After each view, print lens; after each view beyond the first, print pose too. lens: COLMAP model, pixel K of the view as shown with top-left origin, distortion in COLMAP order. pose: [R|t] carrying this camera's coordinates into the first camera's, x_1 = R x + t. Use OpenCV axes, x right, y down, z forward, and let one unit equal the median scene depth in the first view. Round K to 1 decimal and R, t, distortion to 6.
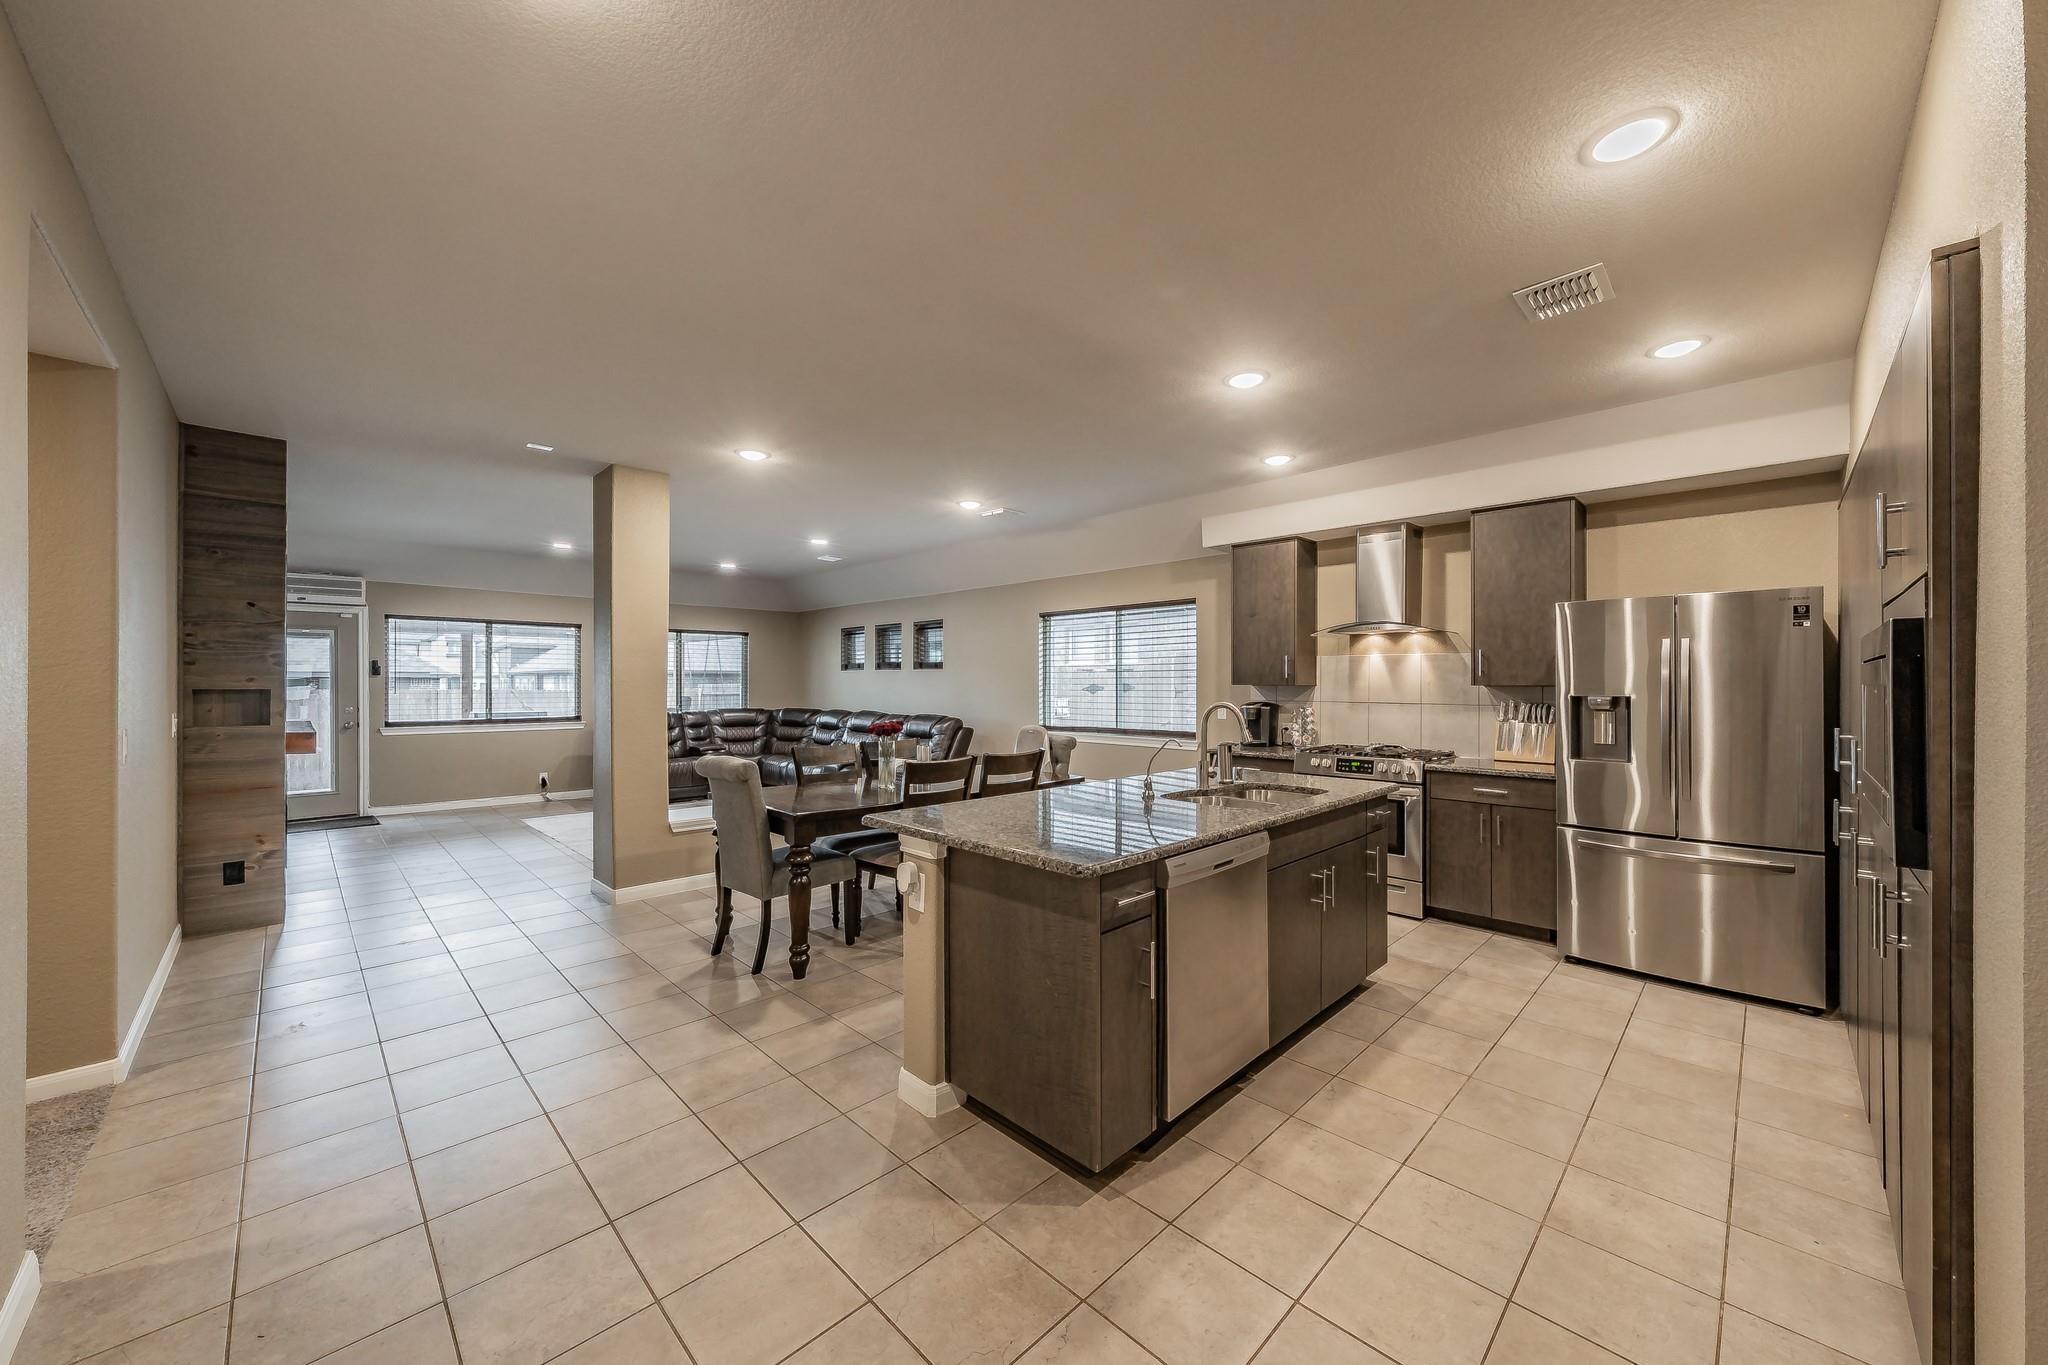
lens RADIAL K [[750.2, 0, 1028.1], [0, 750.2, 682.6], [0, 0, 1]] dist [-0.001755, -0.000253]
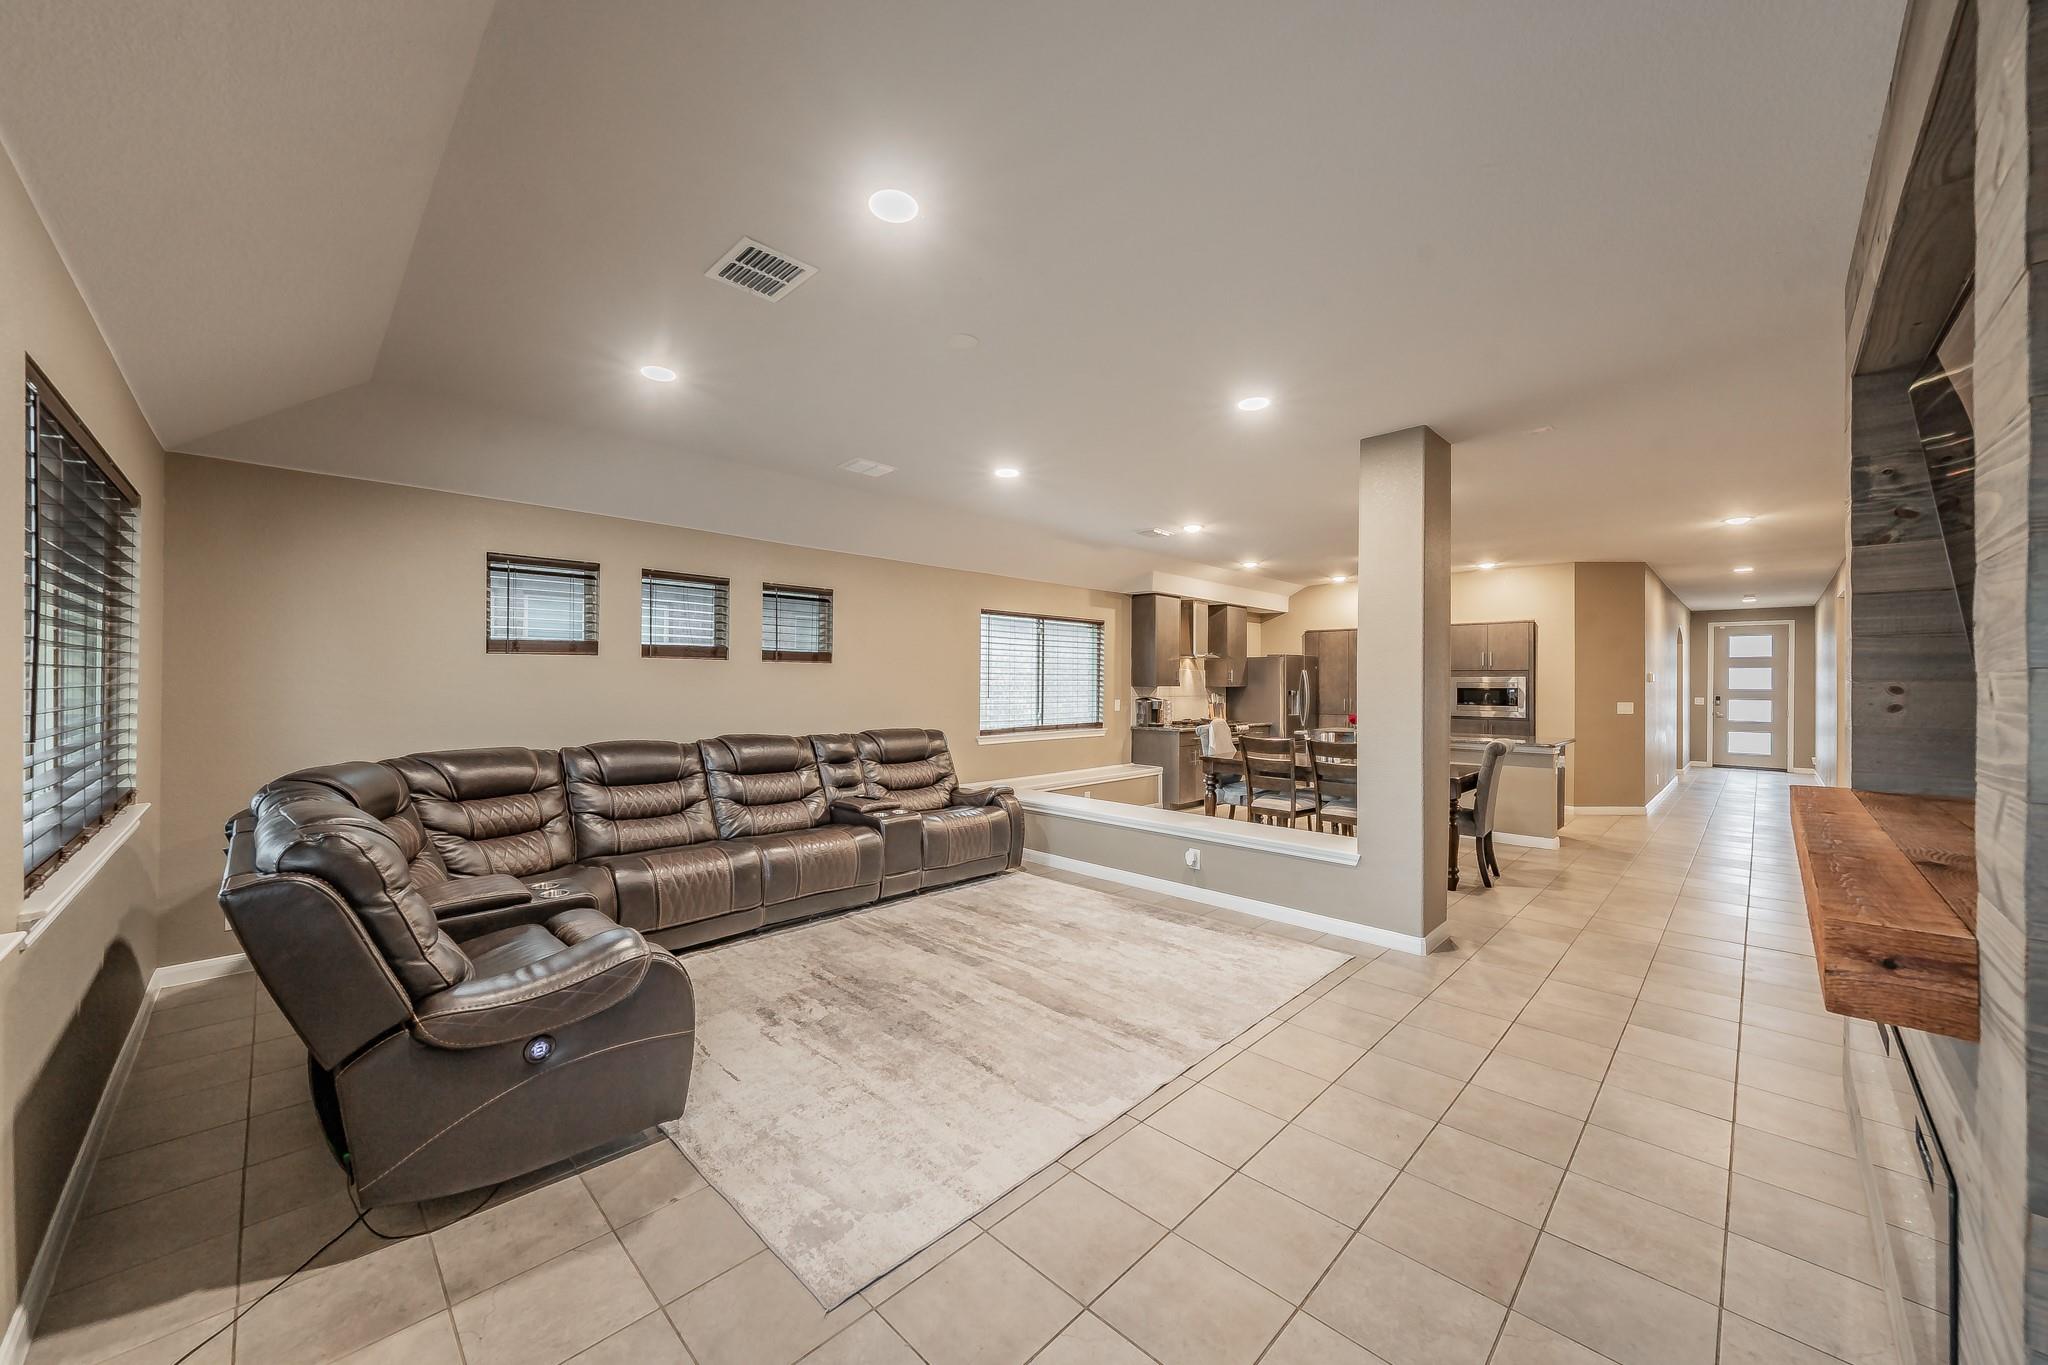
lens RADIAL K [[750.2, 0, 1025.9], [0, 750.2, 683.3], [0, 0, 1]] dist [-0.001755, -0.000253]
pose [[-0.010795, -0.000460, 0.999942, -0.860151], [-0.007794, 0.999970, 0.000375, -0.002338], [-0.999911, -0.007789, -0.010798, 0.905952]]
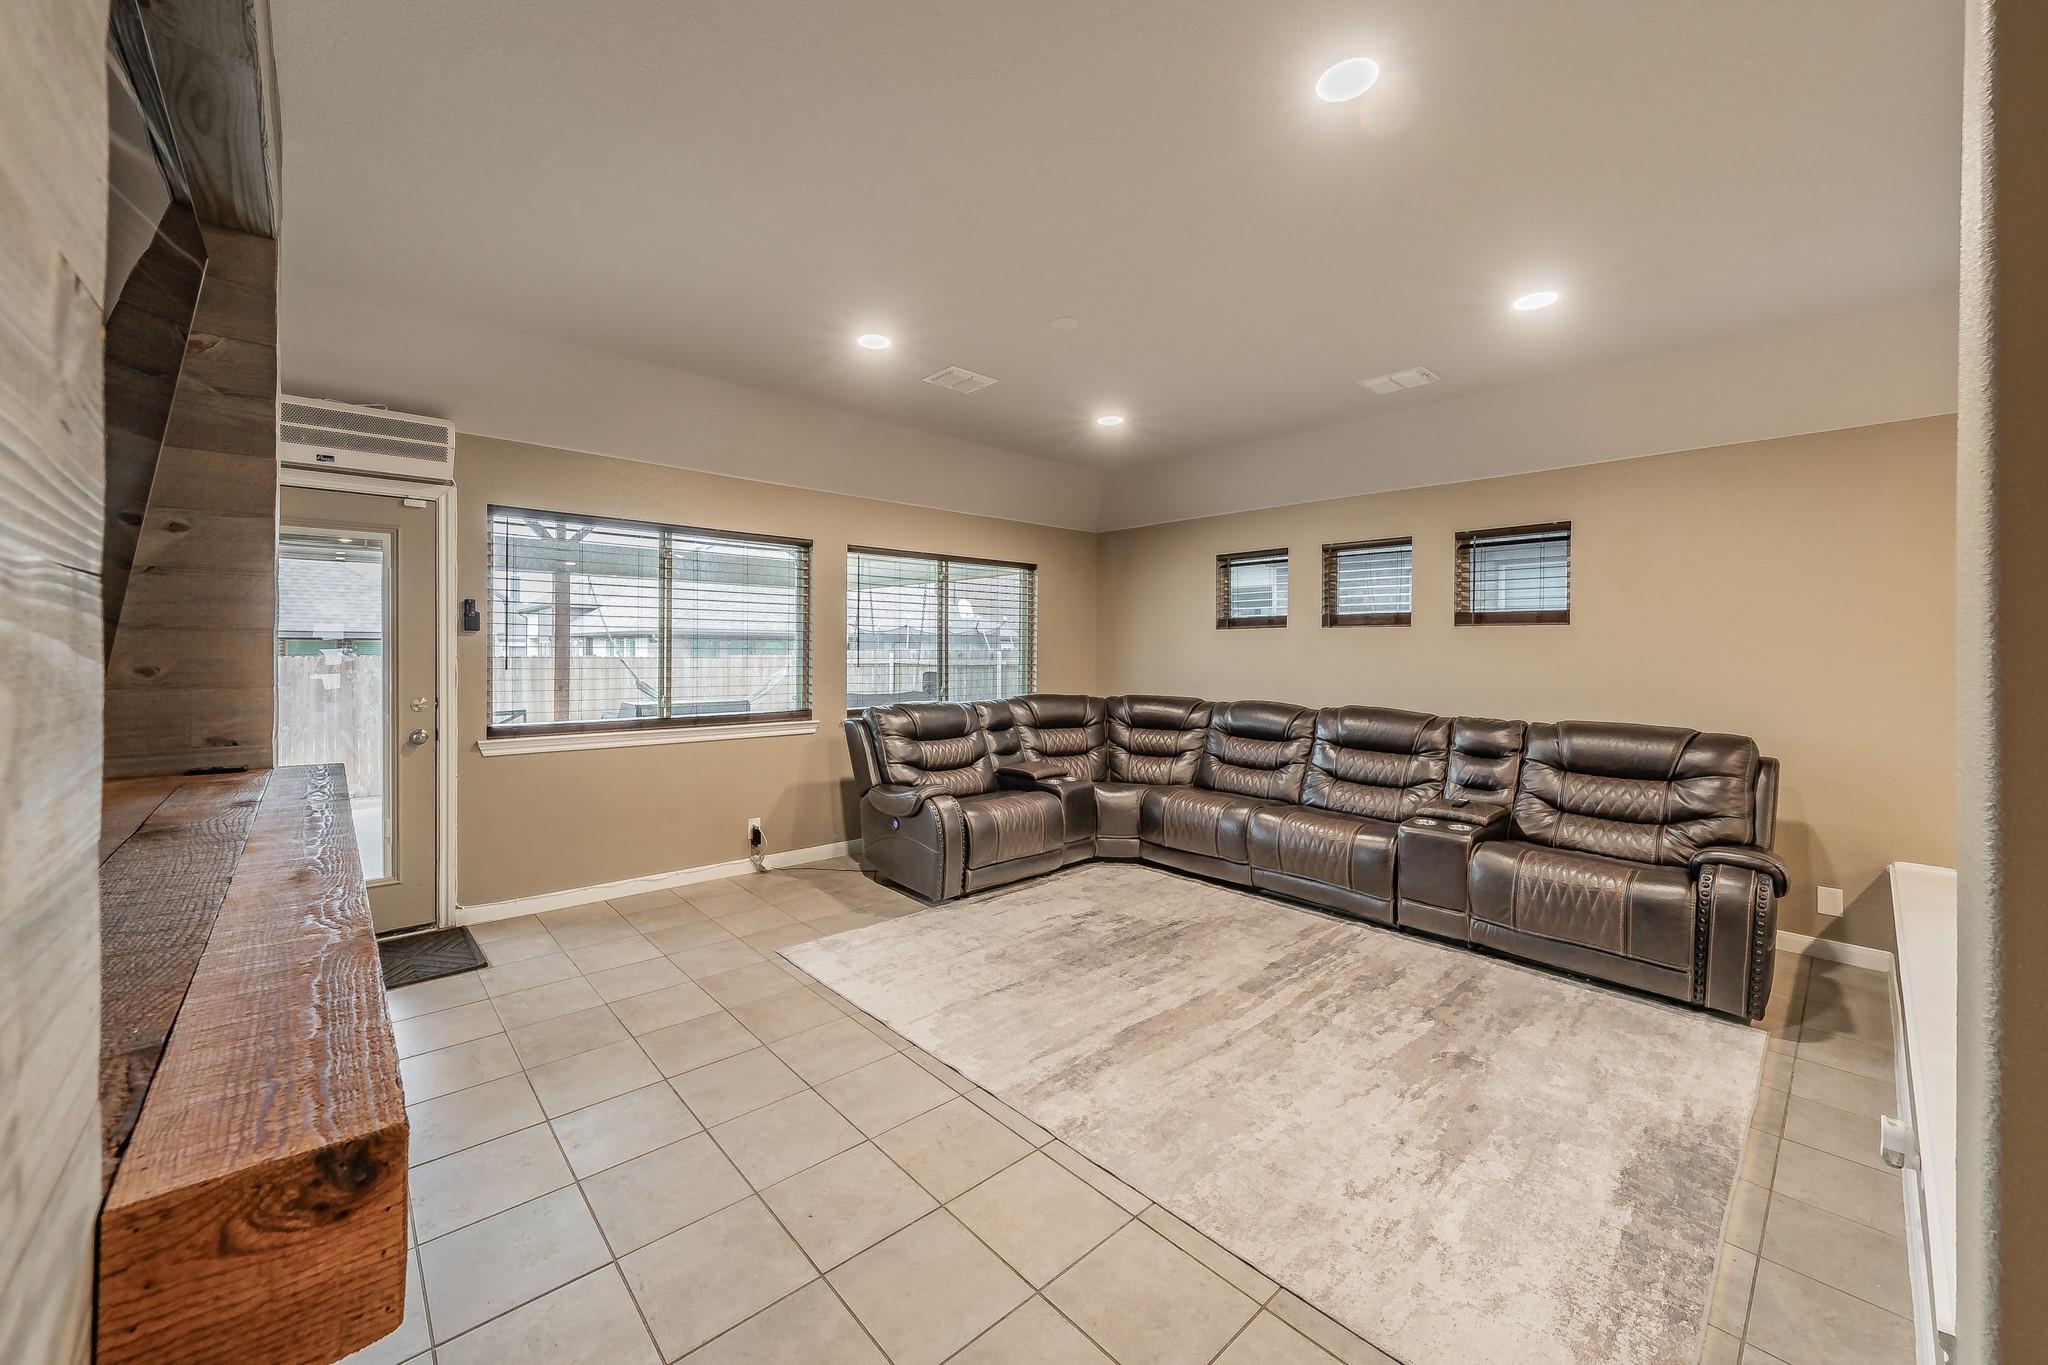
lens RADIAL K [[750.2, 0, 954.6], [0, 750.2, 654.2], [0, 0, 1]] dist [-0.001755, -0.000253]
pose [[0.996470, 0.007235, -0.083640, -0.508751], [-0.006638, 0.999950, 0.007414, -0.000509], [0.083690, -0.006833, 0.996468, 0.533672]]
